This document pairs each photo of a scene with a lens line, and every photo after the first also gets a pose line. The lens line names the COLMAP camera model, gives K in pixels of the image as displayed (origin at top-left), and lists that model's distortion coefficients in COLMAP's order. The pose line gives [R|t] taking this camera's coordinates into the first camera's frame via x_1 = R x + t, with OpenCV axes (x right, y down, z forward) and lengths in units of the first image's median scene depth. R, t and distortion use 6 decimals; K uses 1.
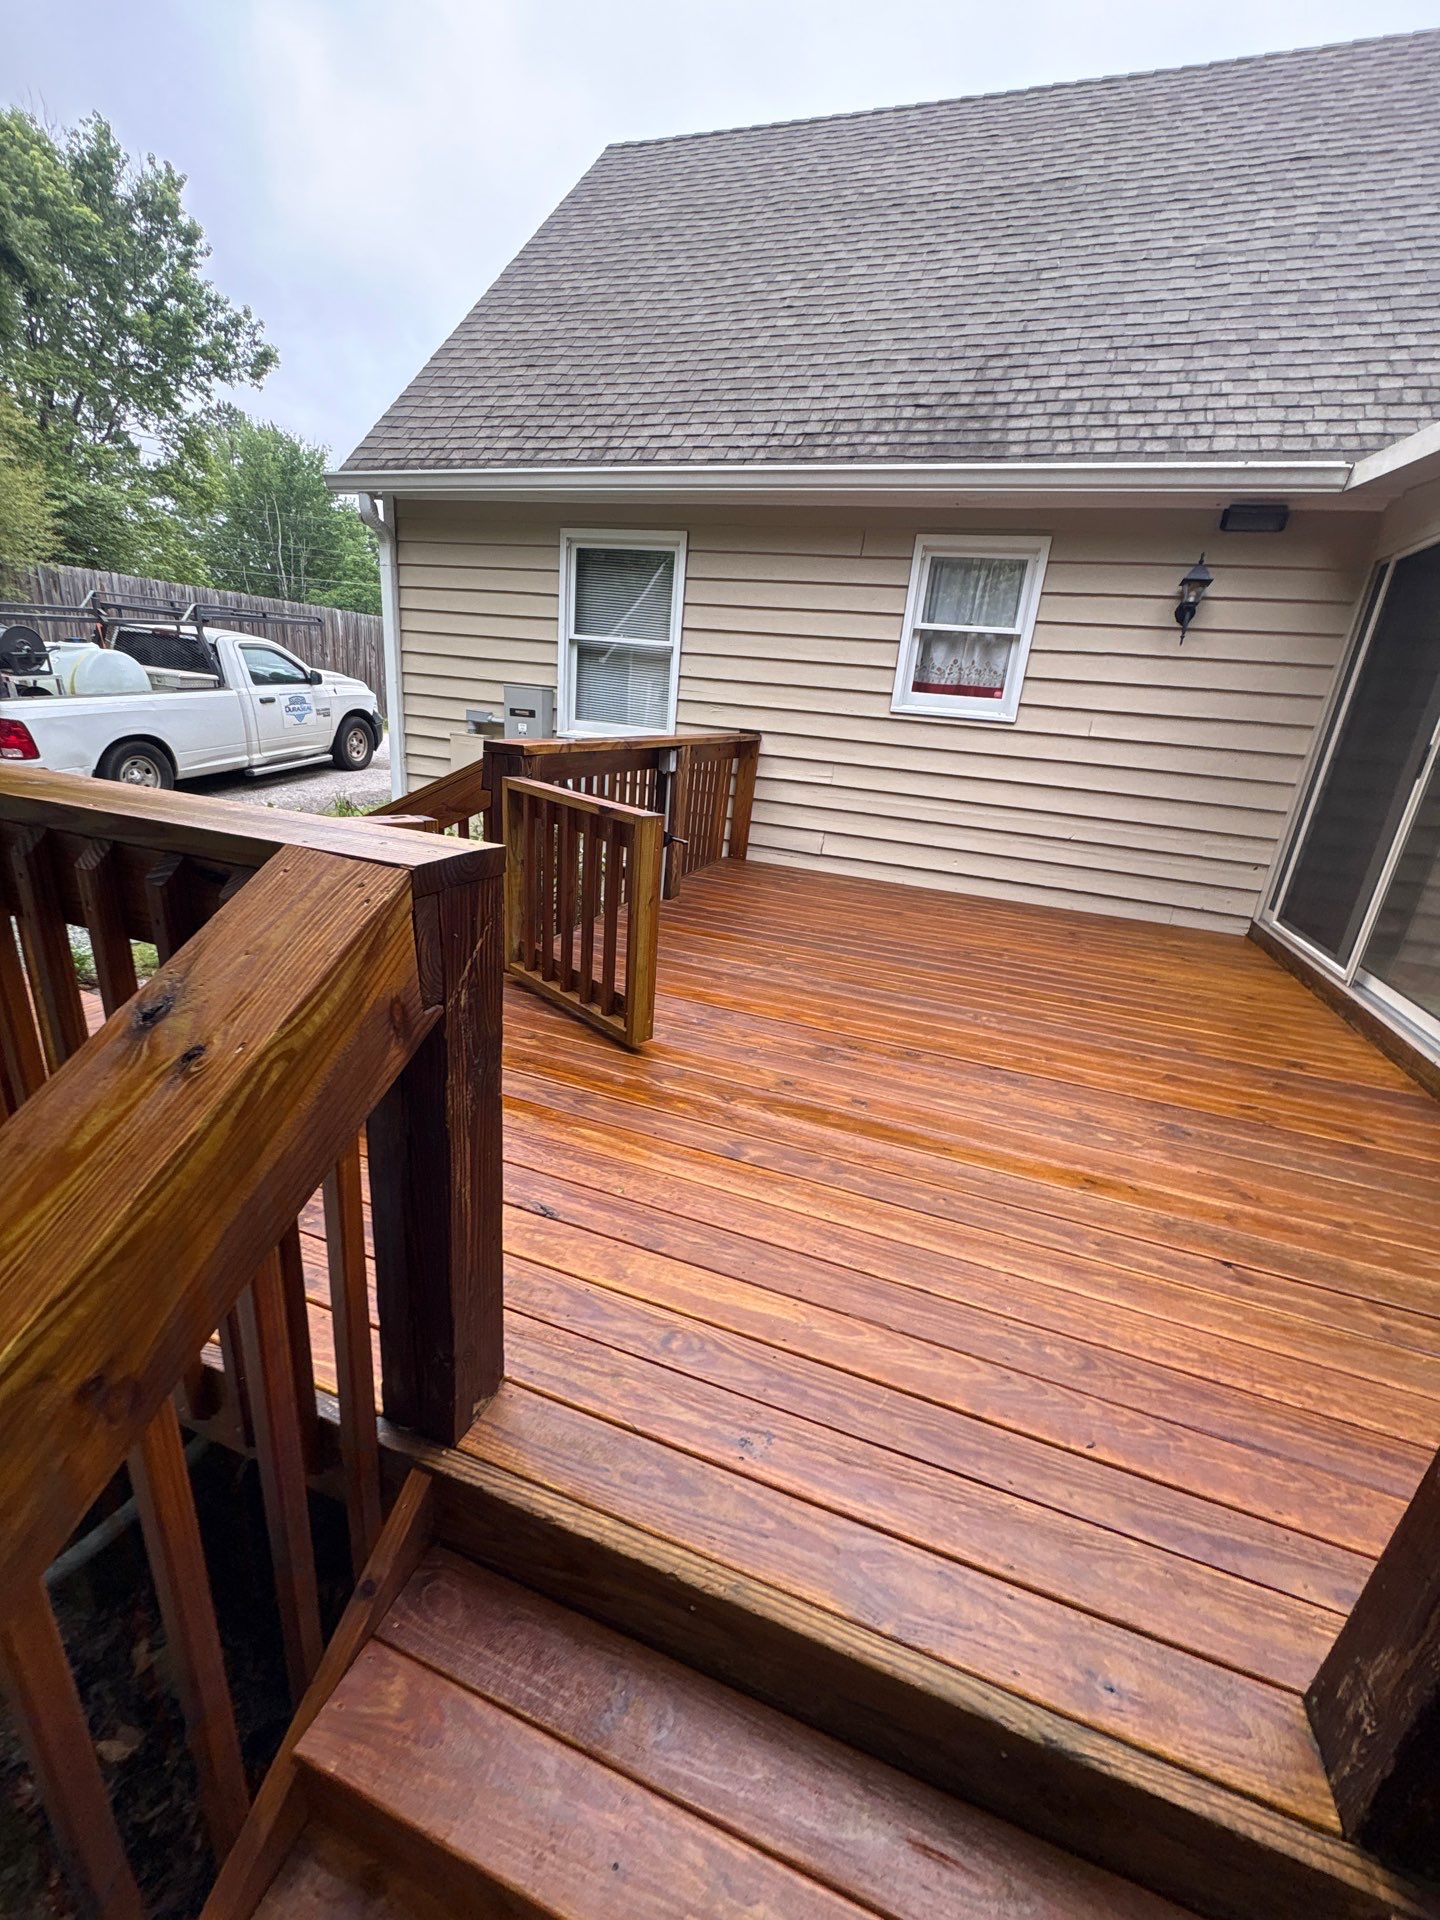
lens RADIAL K [[757.1, 0, 720.0], [0, 757.1, 960.0], [0, 0, 1]] dist [0.001460, 0.000291]
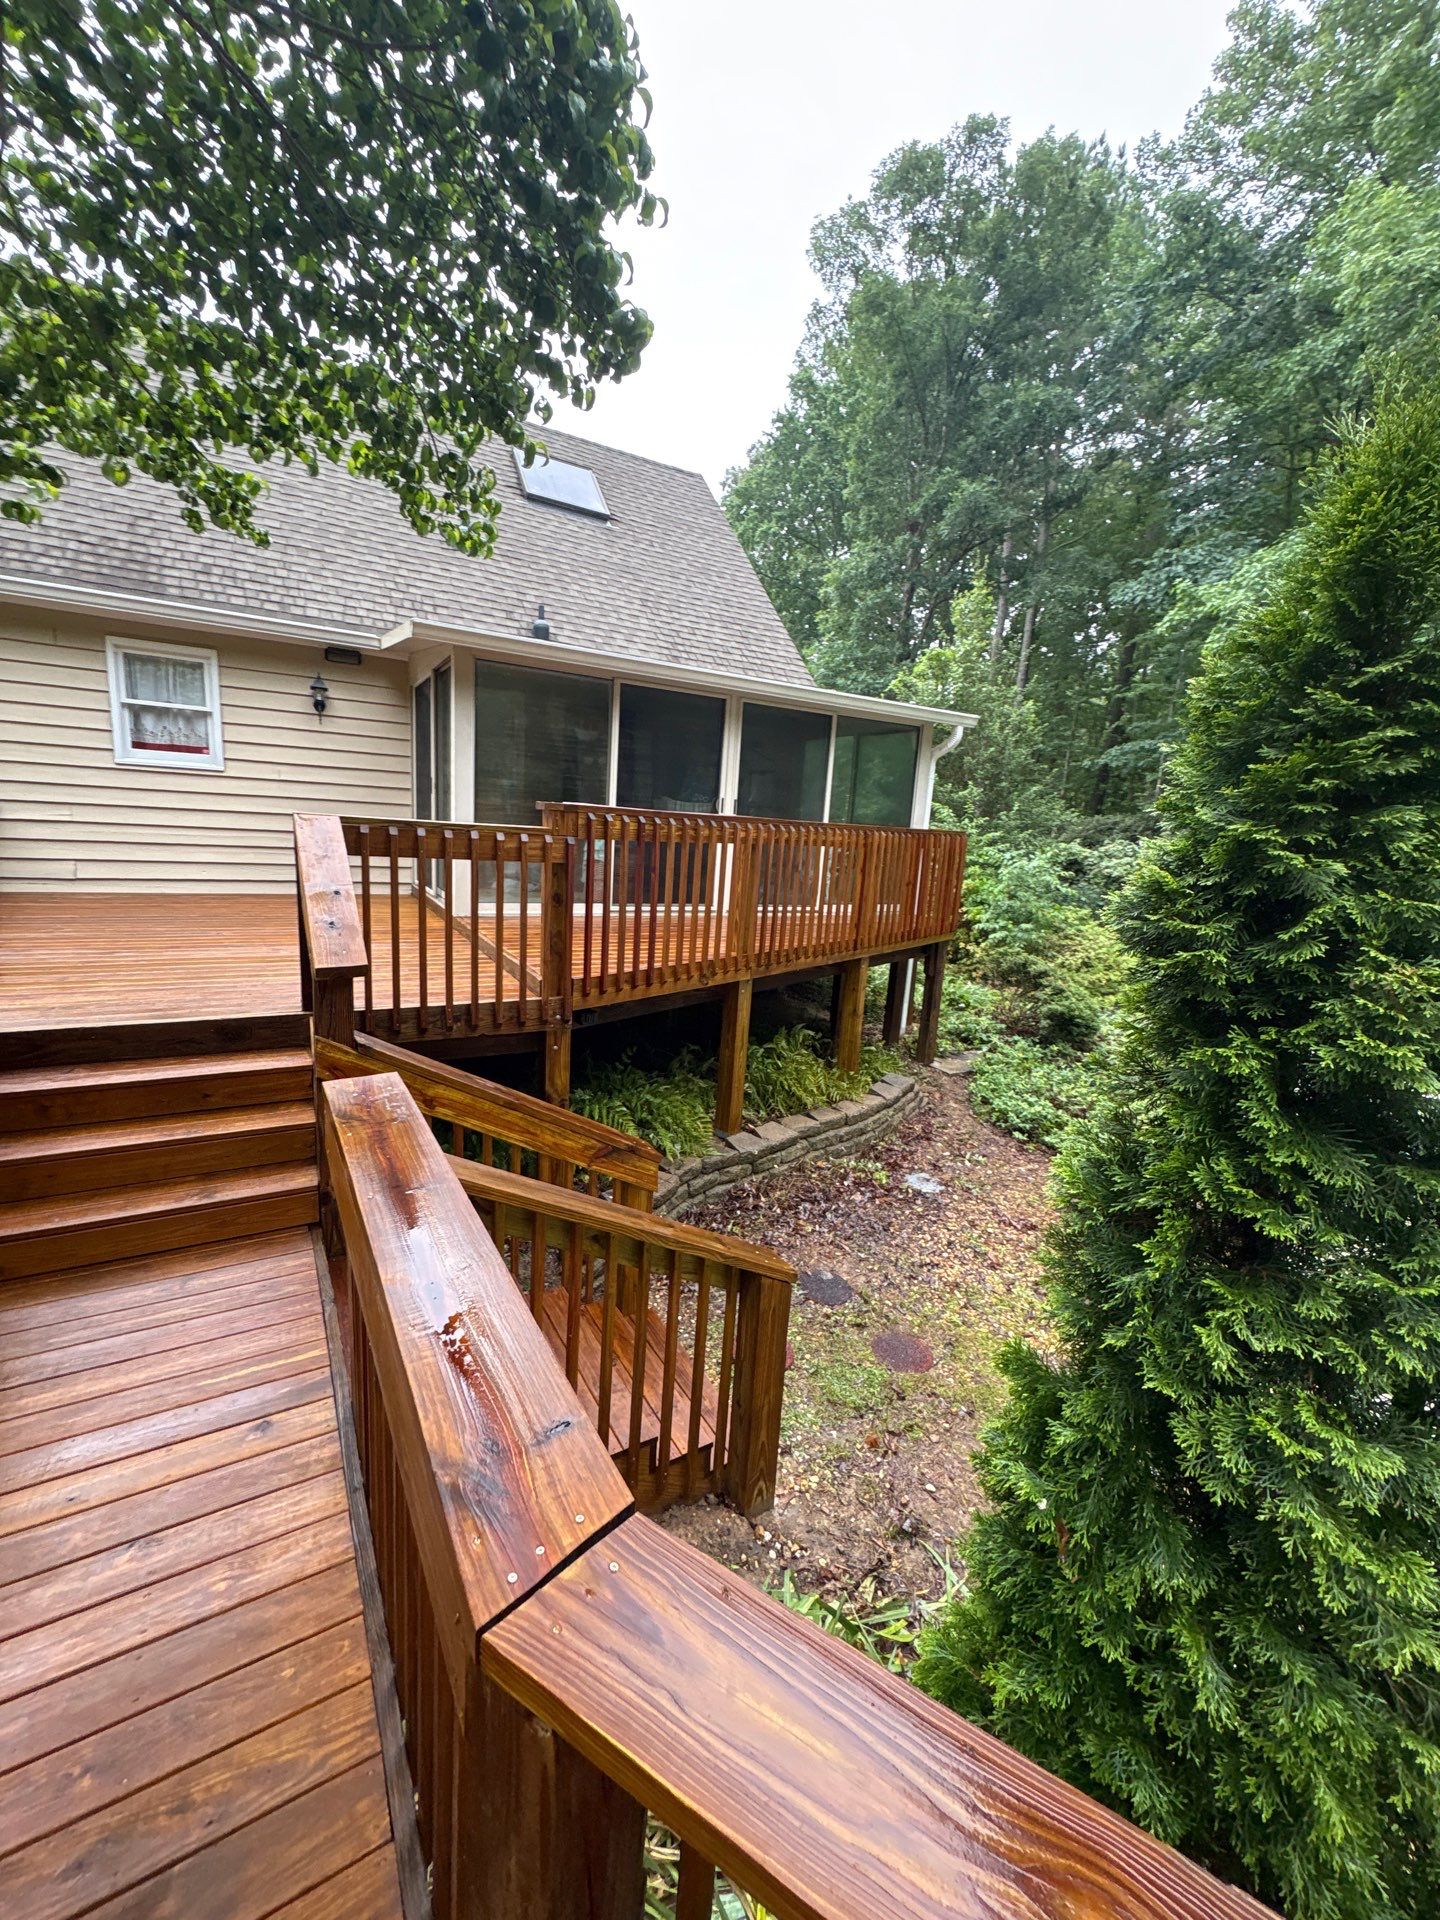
lens RADIAL K [[757.1, 0, 720.0], [0, 757.1, 960.0], [0, 0, 1]] dist [0.001460, 0.000291]
pose [[0.654155, -0.180870, 0.734416, -0.129689], [0.238782, 0.970715, 0.026378, 0.245298], [-0.717680, 0.158110, 0.678187, -0.658889]]
